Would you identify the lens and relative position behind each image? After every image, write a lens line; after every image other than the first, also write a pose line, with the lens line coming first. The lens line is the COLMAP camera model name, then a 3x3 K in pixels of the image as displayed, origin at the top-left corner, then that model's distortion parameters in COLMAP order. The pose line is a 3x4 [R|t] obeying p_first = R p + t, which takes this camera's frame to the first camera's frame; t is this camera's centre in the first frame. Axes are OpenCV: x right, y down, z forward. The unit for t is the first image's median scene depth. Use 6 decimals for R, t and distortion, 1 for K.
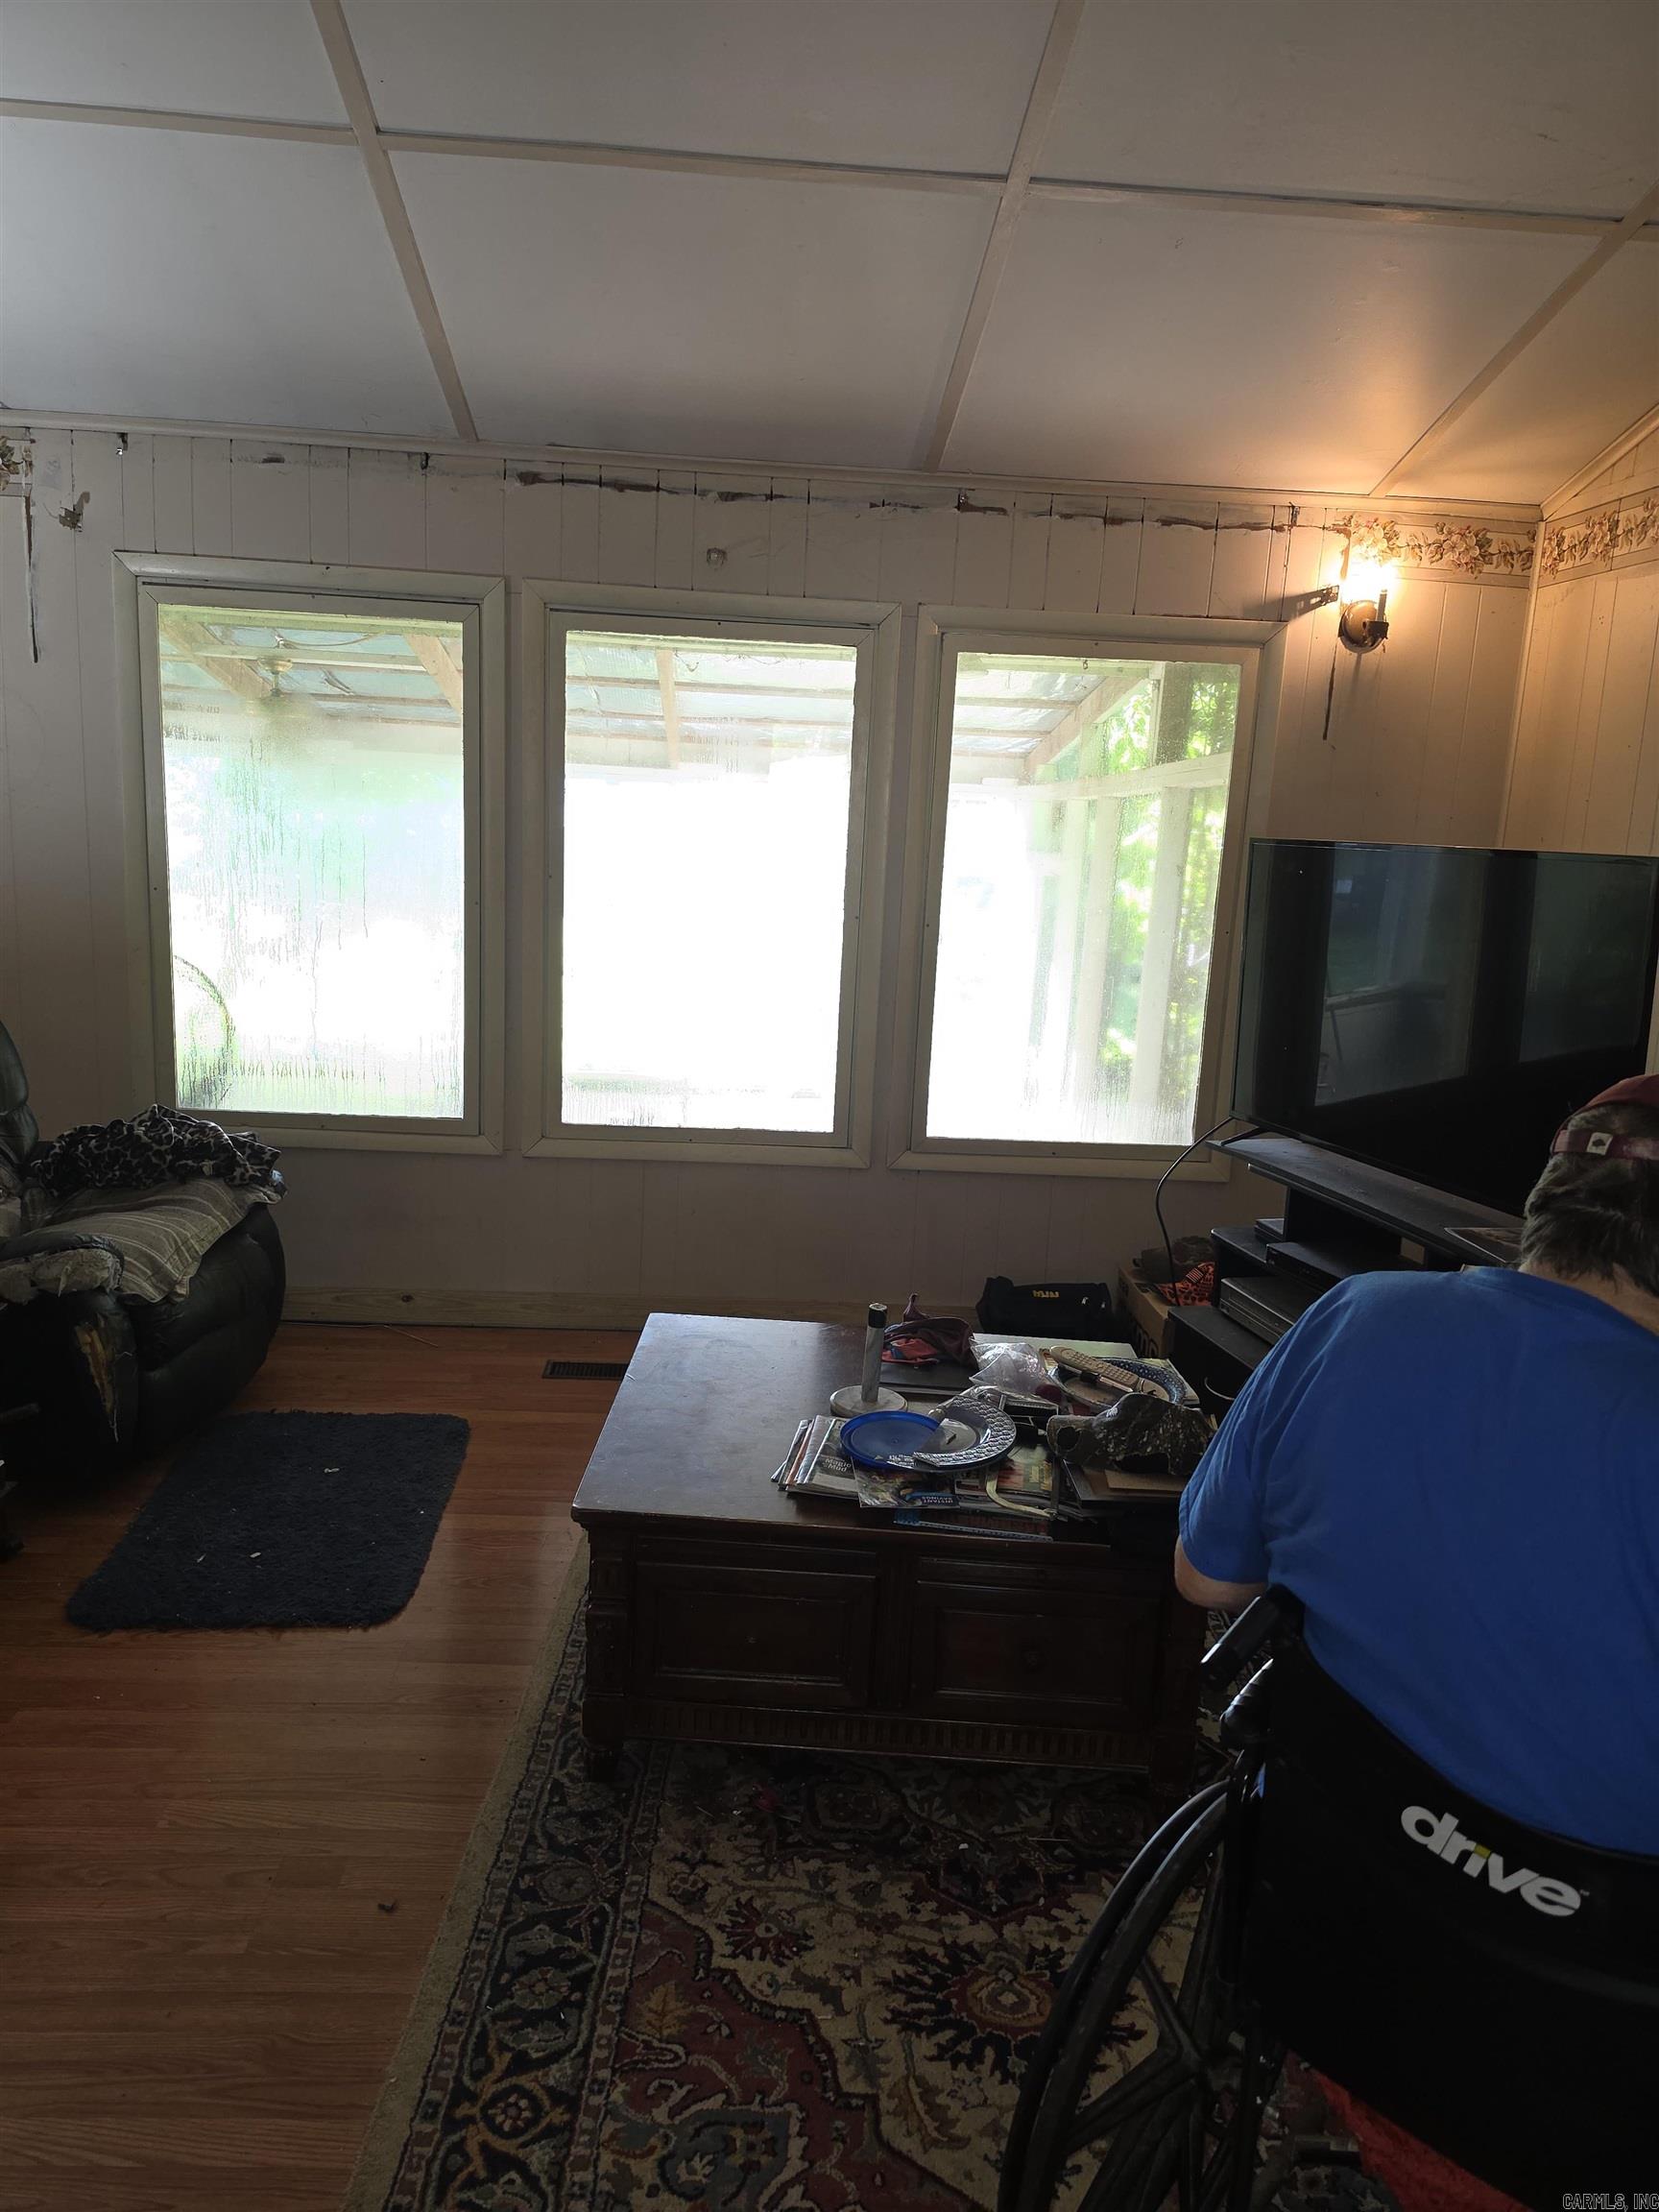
lens RADIAL K [[1518.0, 0, 829.5], [0, 1518.0, 1106.0], [0, 0, 1]] dist [0.066196, -0.079015]
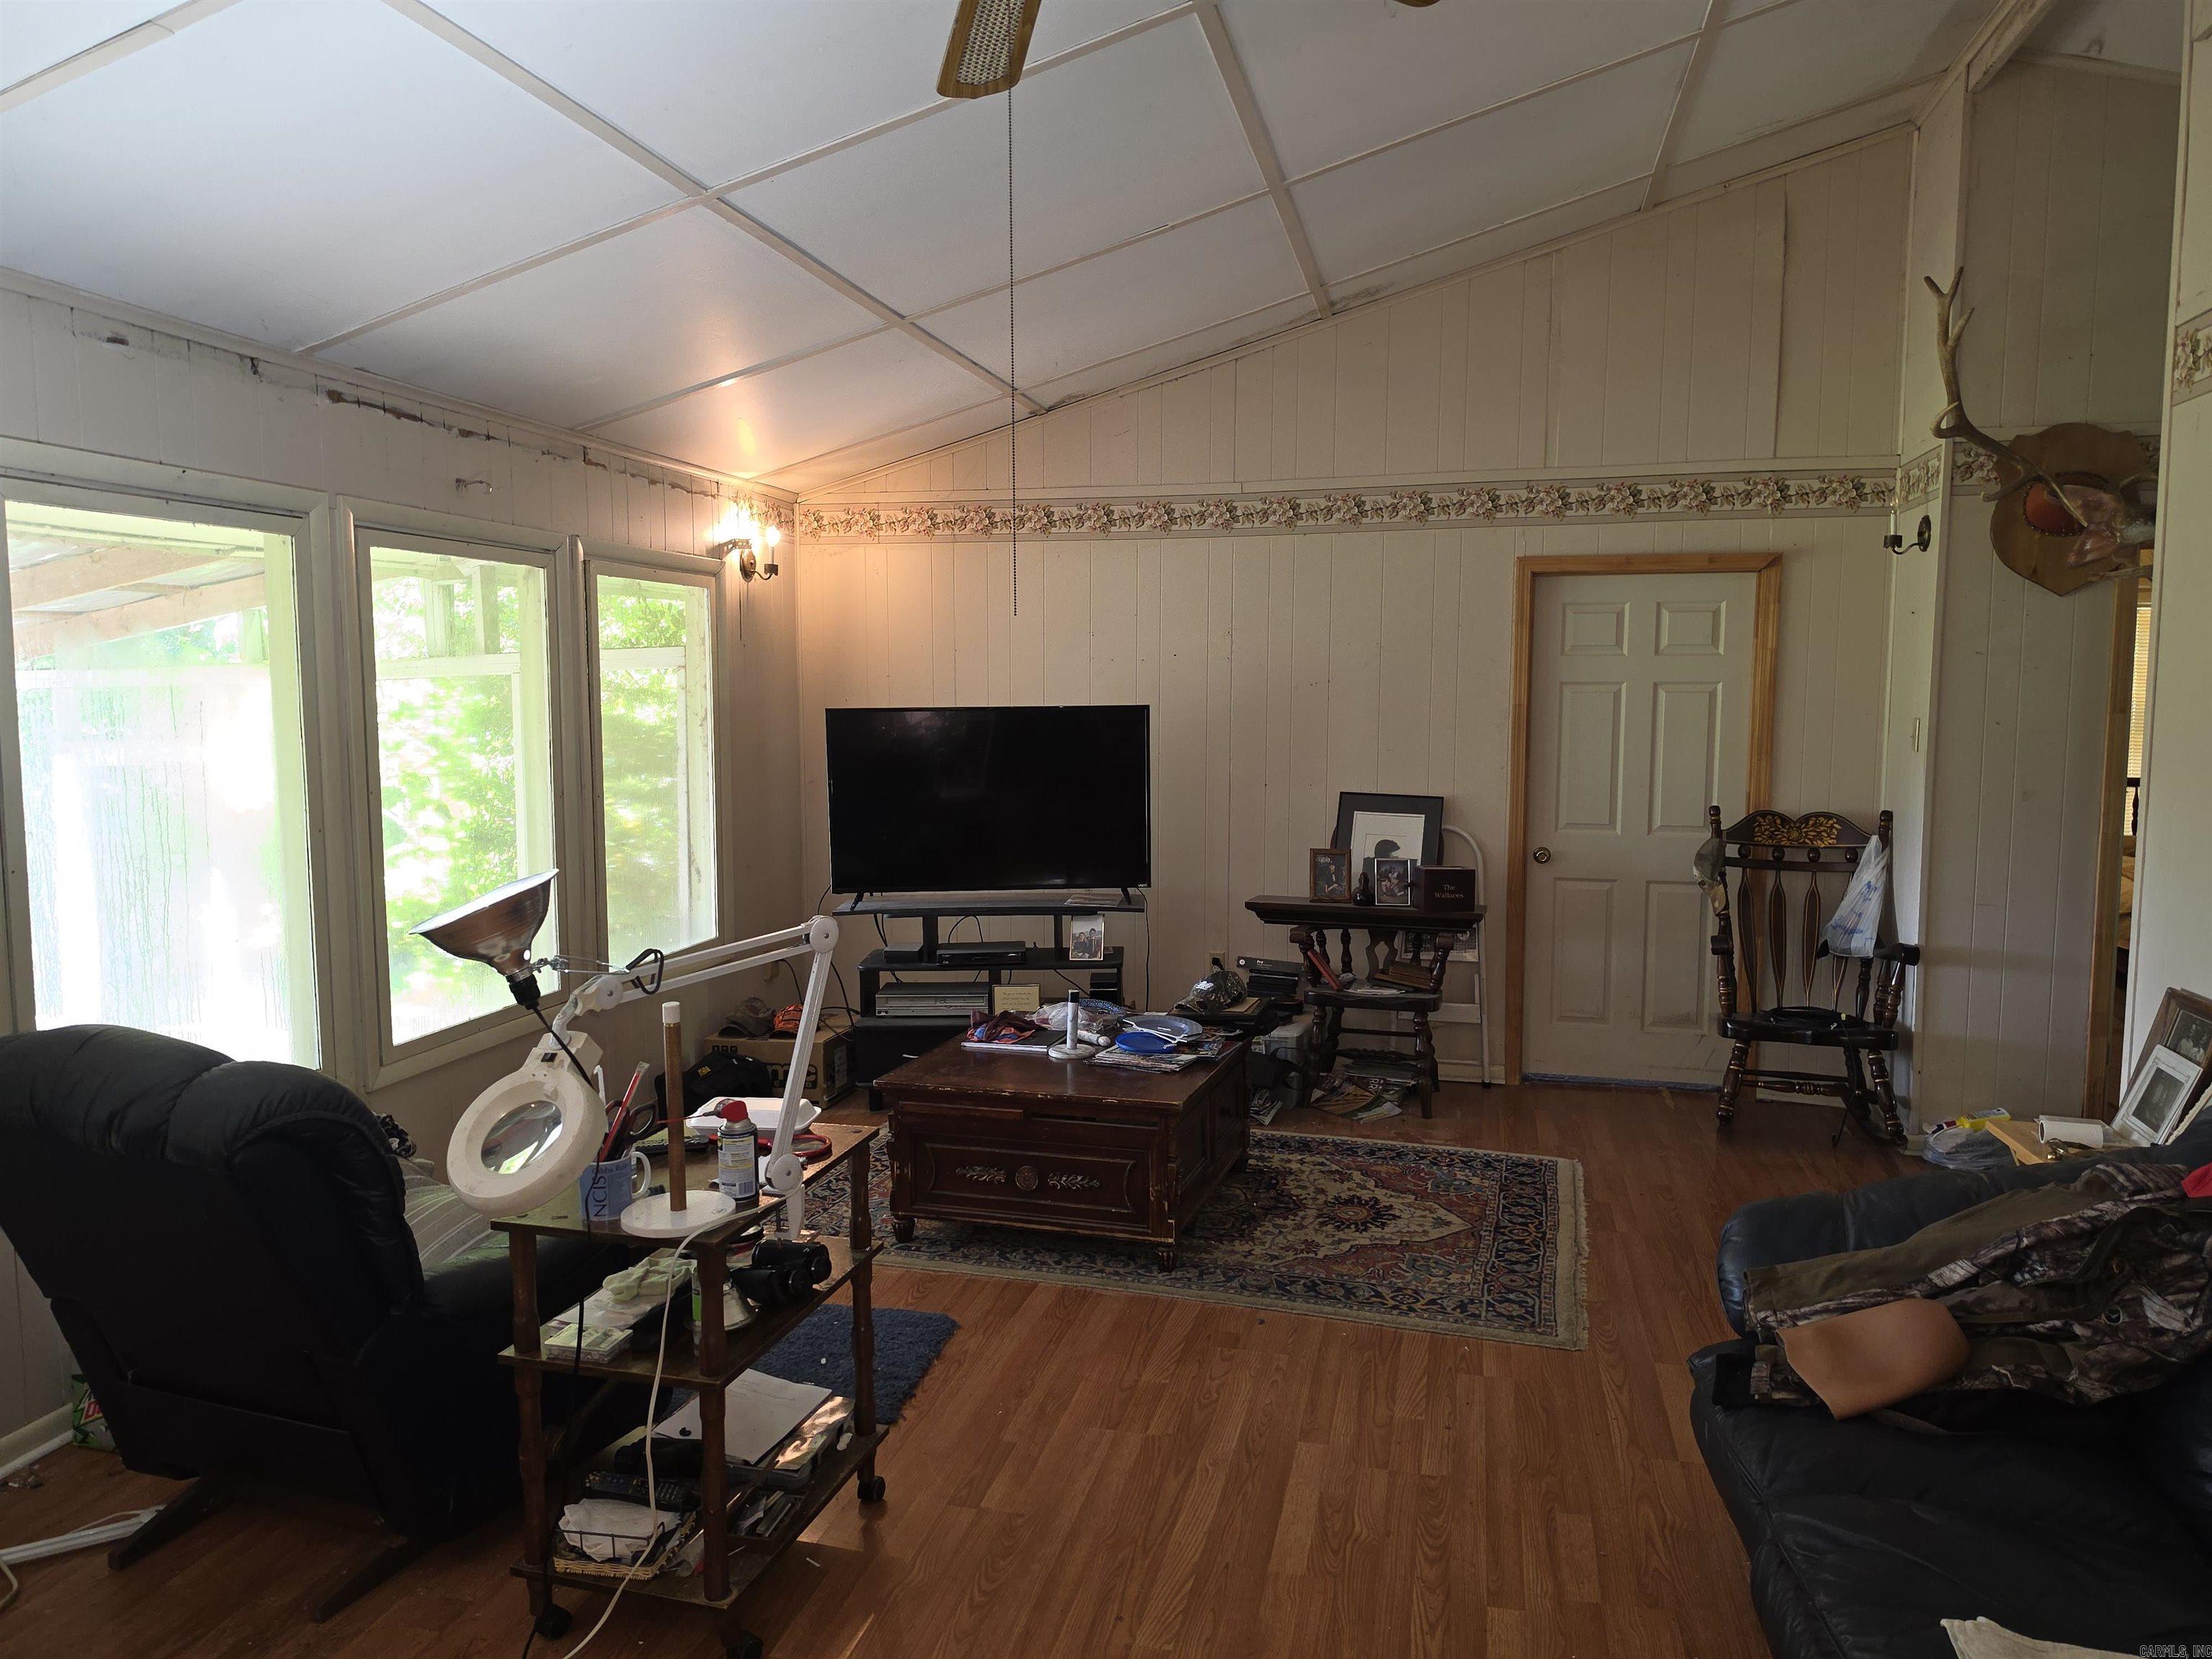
lens RADIAL K [[1518.0, 0, 1106.0], [0, 1518.0, 829.5], [0, 0, 1]] dist [0.066196, -0.079015]
pose [[0.284247, -0.139173, 0.948596, -1.964226], [0.218205, 0.972833, 0.077344, -0.202628], [-0.933590, 0.185004, 0.306893, 0.542212]]
